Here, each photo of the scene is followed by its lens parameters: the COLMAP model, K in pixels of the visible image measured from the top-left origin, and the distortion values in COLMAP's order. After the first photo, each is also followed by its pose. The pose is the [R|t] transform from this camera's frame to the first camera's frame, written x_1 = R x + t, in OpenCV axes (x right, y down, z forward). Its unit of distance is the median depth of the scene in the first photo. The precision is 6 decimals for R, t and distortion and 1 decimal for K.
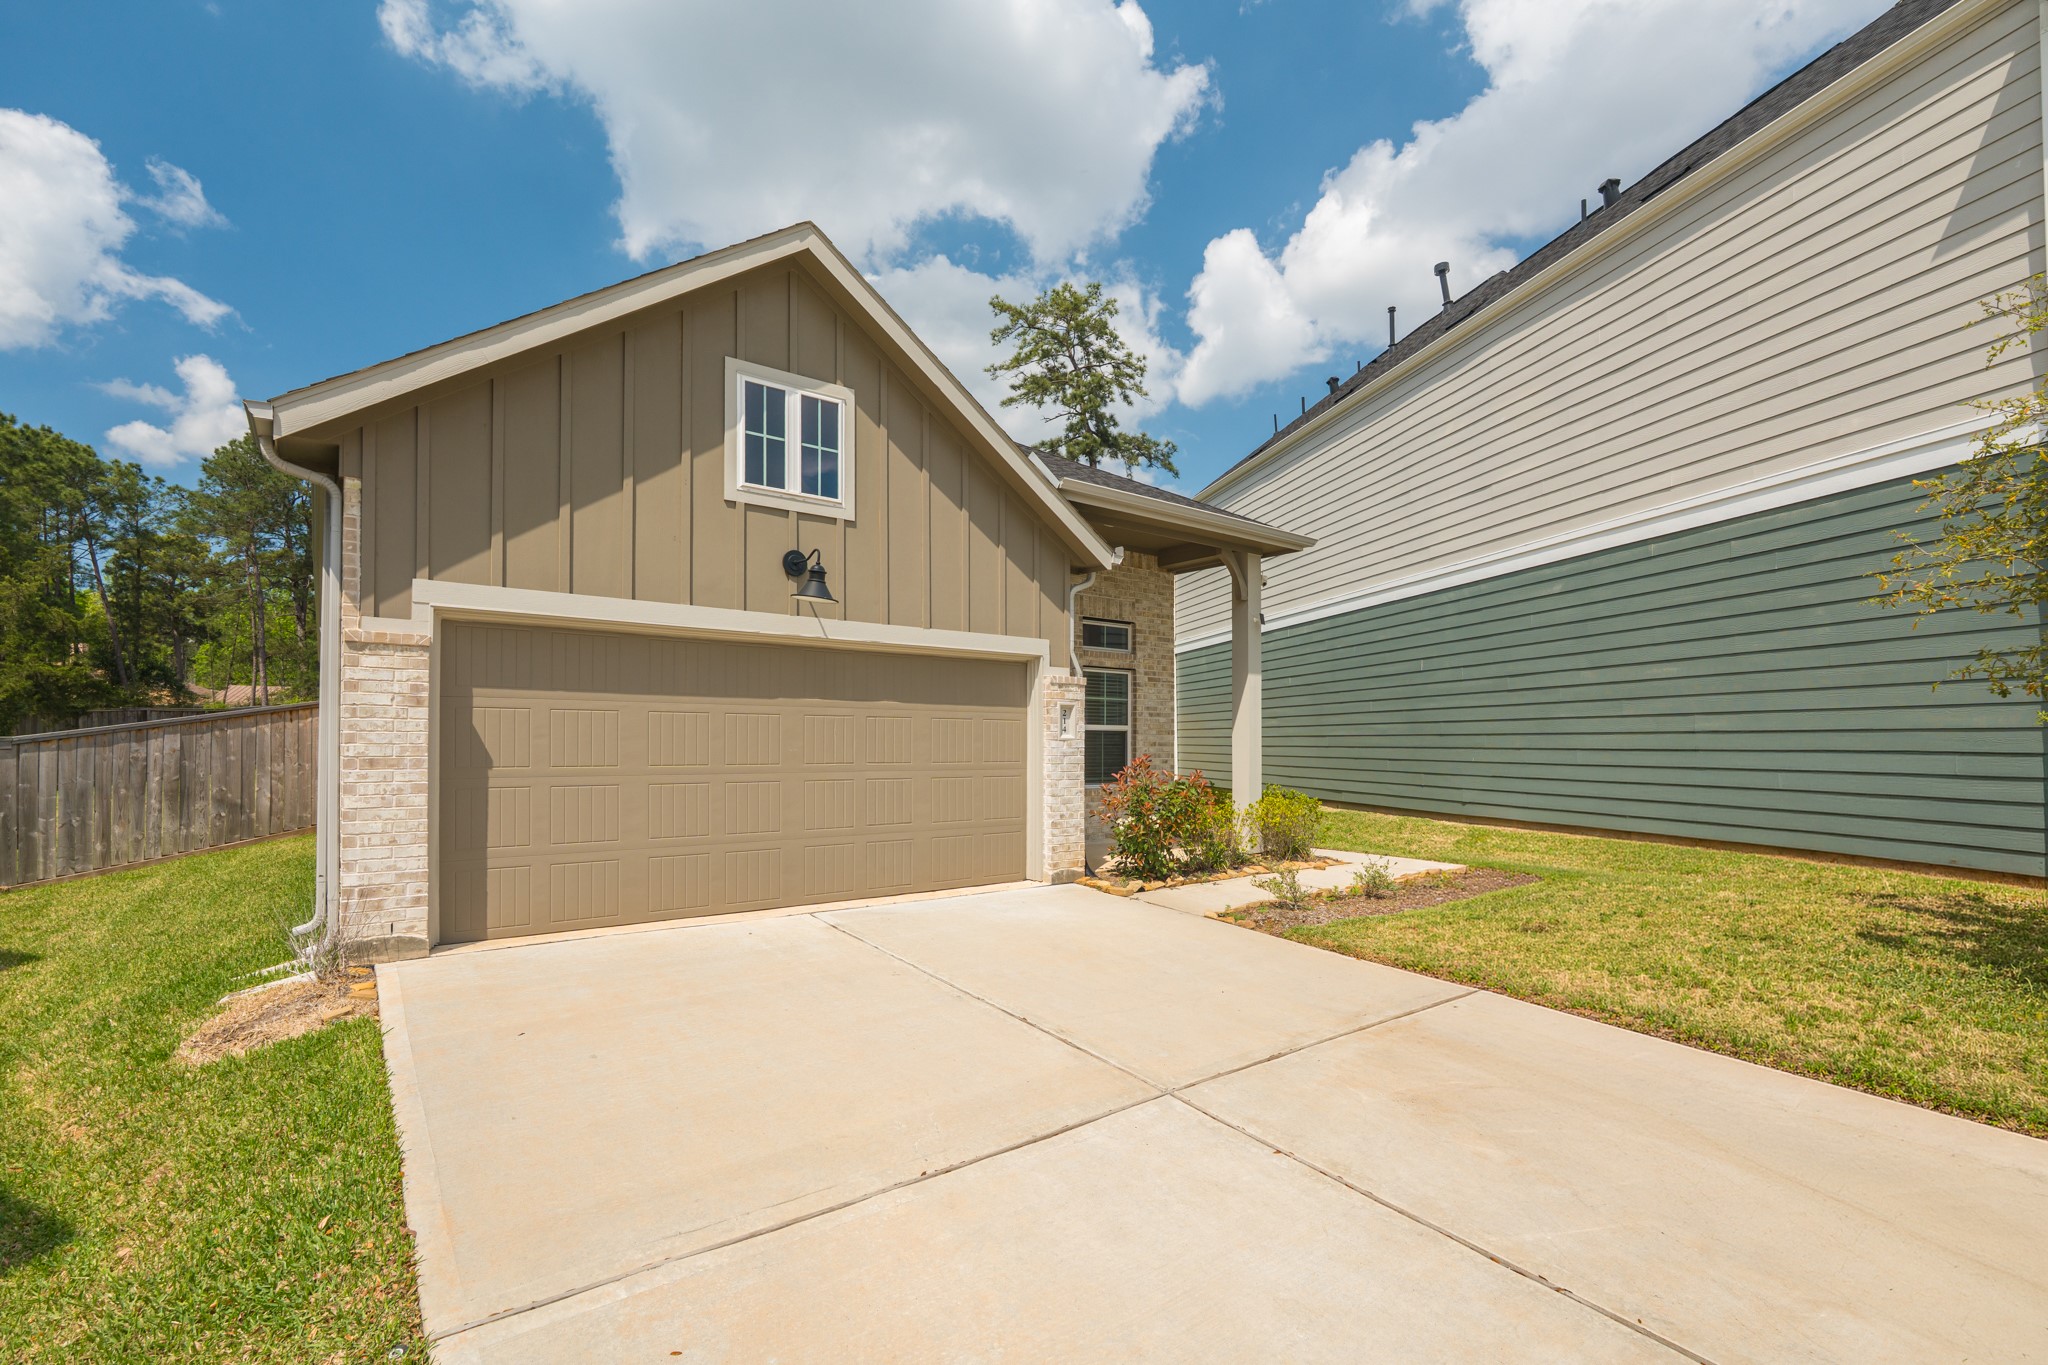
lens RADIAL K [[935.8, 0, 1023.5], [0, 935.8, 741.6], [0, 0, 1]] dist [0.000608, -0.000061]
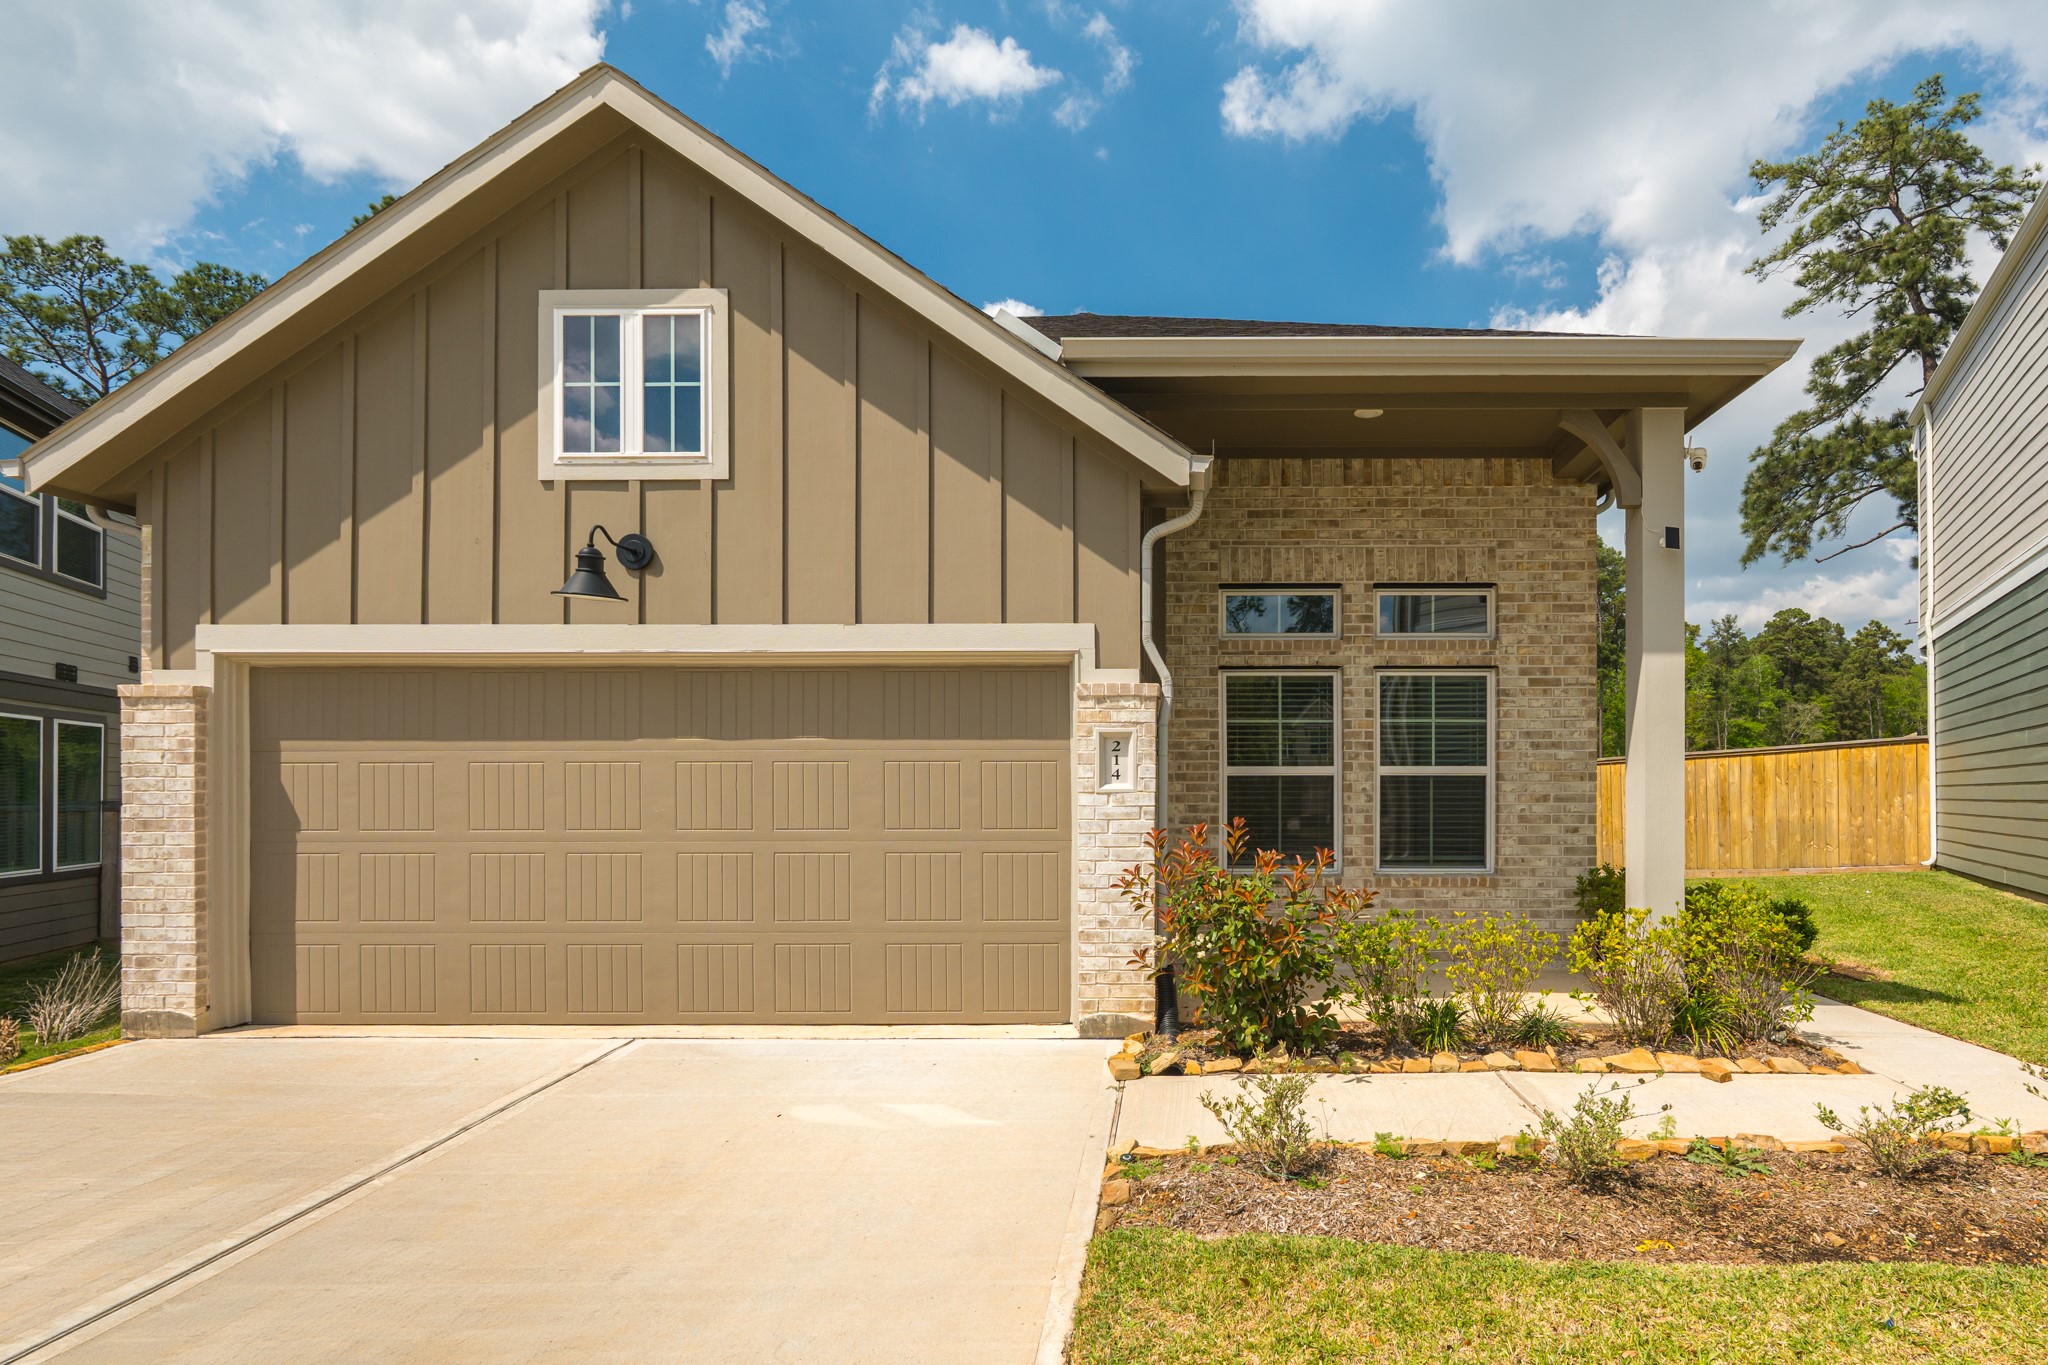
lens RADIAL K [[1054.3, 0, 1024.1], [0, 1054.3, 808.6], [0, 0, 1]] dist [-0.000771, -0.000750]
pose [[0.782682, 0.000112, -0.622422, 0.483903], [0.006615, 0.999942, 0.008498, 0.002474], [0.622387, -0.010768, 0.782636, 0.533386]]
